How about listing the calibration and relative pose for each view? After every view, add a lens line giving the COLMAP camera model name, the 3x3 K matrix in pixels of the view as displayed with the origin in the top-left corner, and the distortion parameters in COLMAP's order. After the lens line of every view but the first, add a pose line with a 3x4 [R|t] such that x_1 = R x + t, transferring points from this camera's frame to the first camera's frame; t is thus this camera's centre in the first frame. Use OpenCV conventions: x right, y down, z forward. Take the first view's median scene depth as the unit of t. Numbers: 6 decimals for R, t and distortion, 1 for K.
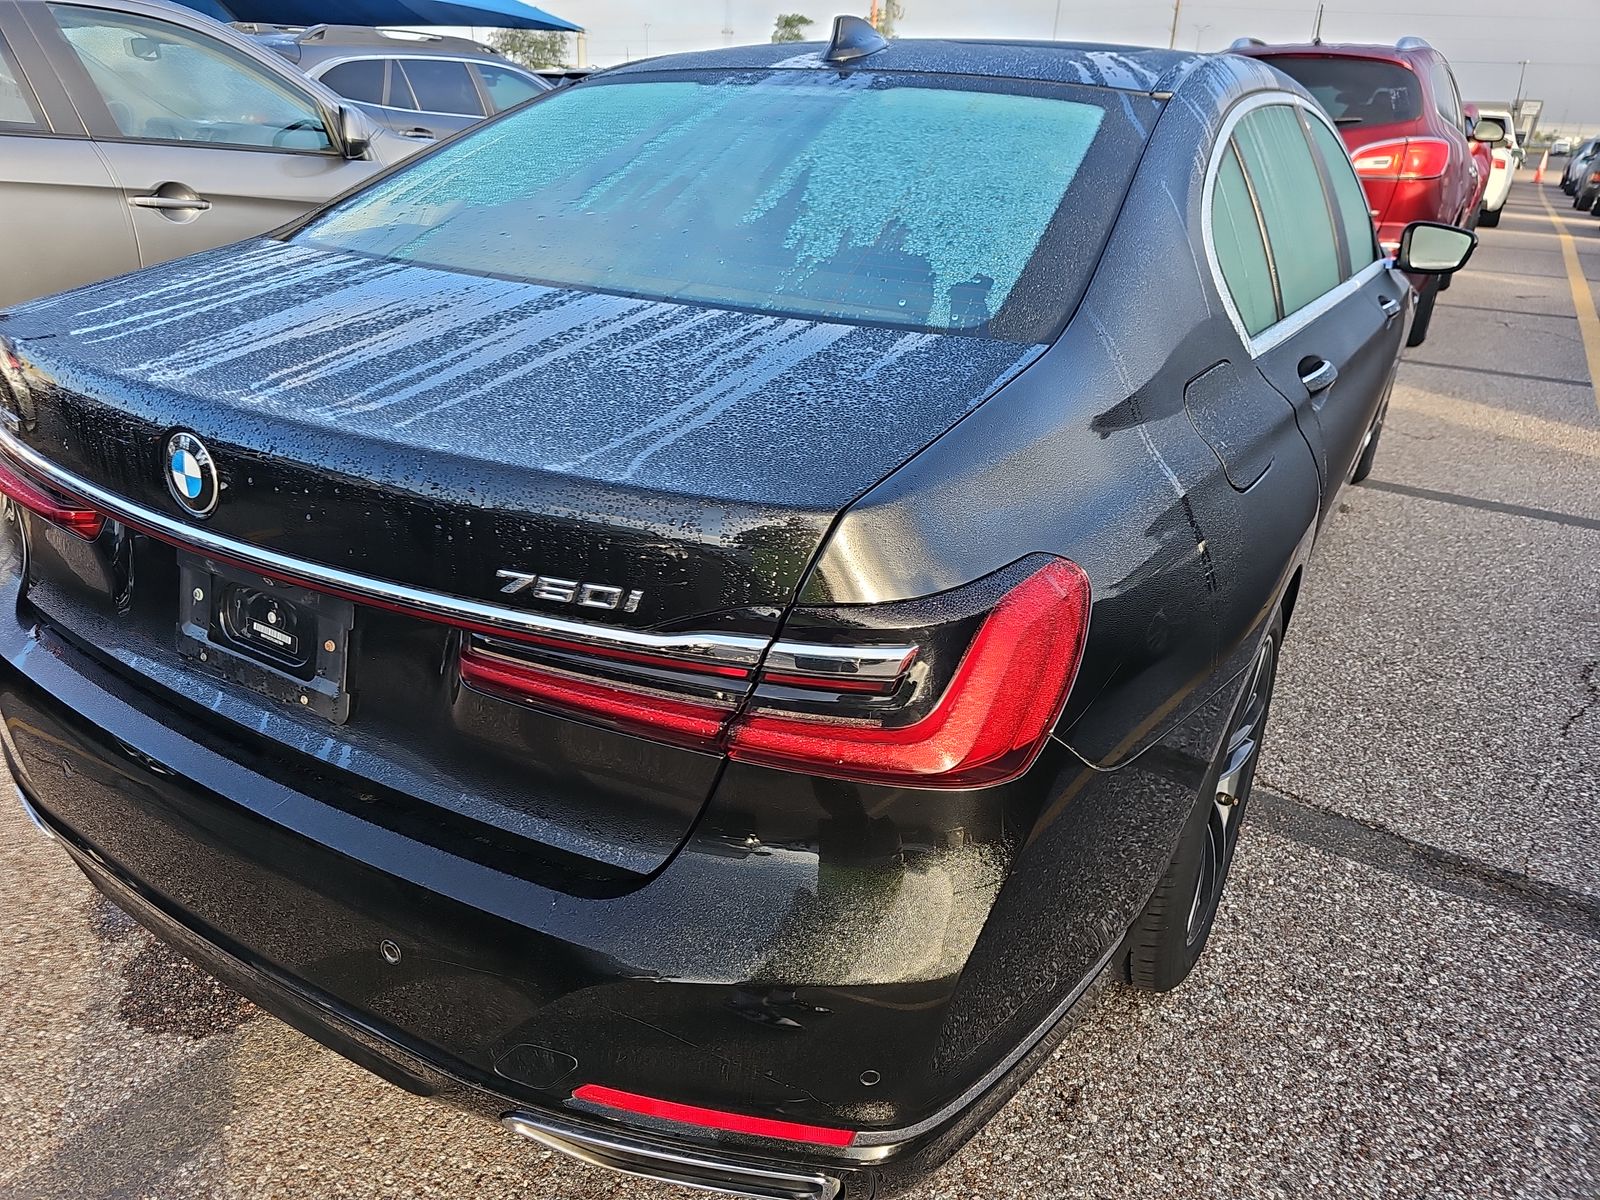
lens RADIAL K [[1060.1, 0, 800.0], [0, 1060.1, 600.0], [0, 0, 1]] dist [0.050048, -0.043010]
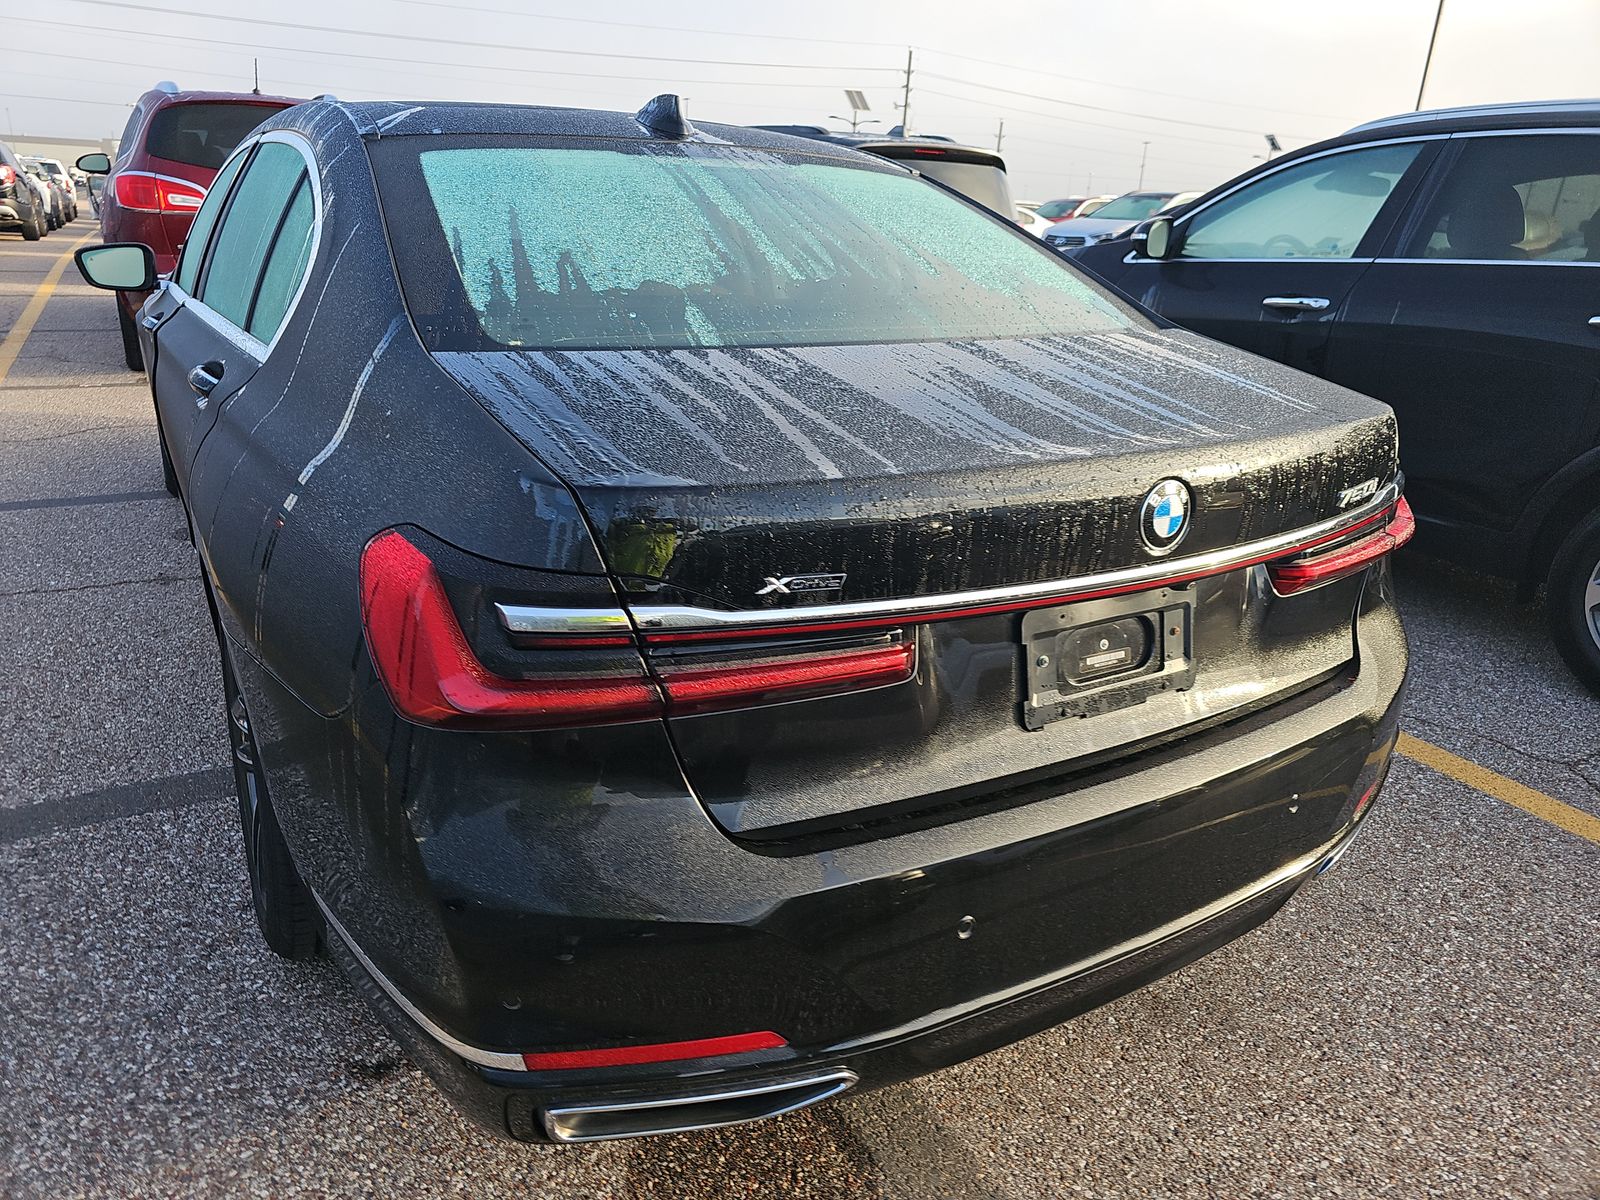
lens RADIAL K [[1084.3, 0, 800.0], [0, 1084.3, 600.0], [0, 0, 1]] dist [0.053757, -0.038218]
pose [[0.463193, -0.329242, 0.822832, -1.755291], [0.330673, 0.925592, 0.184215, -0.382629], [-0.822257, 0.186761, 0.537599, 0.725567]]
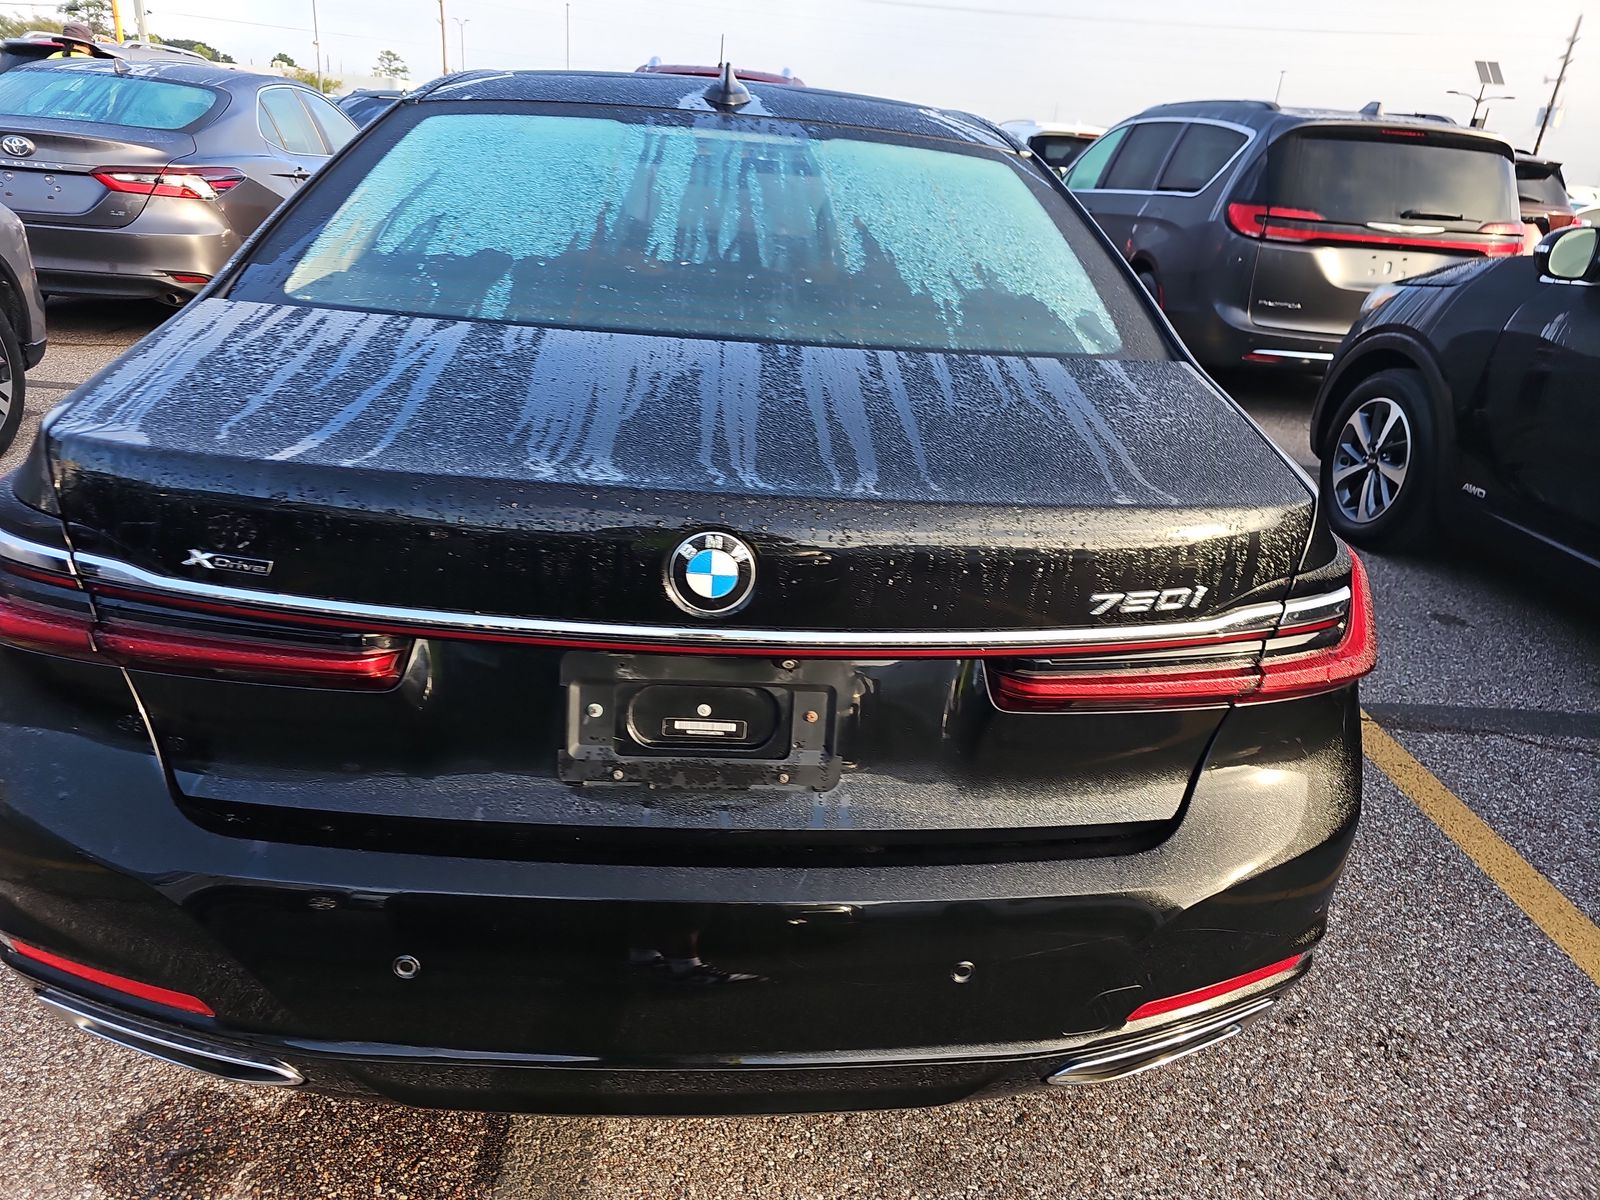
lens RADIAL K [[1084.3, 0, 800.0], [0, 1084.3, 600.0], [0, 0, 1]] dist [0.053757, -0.038218]
pose [[0.819604, -0.207149, 0.534171, -1.036418], [0.191520, 0.977774, 0.085316, -0.164009], [-0.539971, 0.032379, 0.841061, 0.157802]]
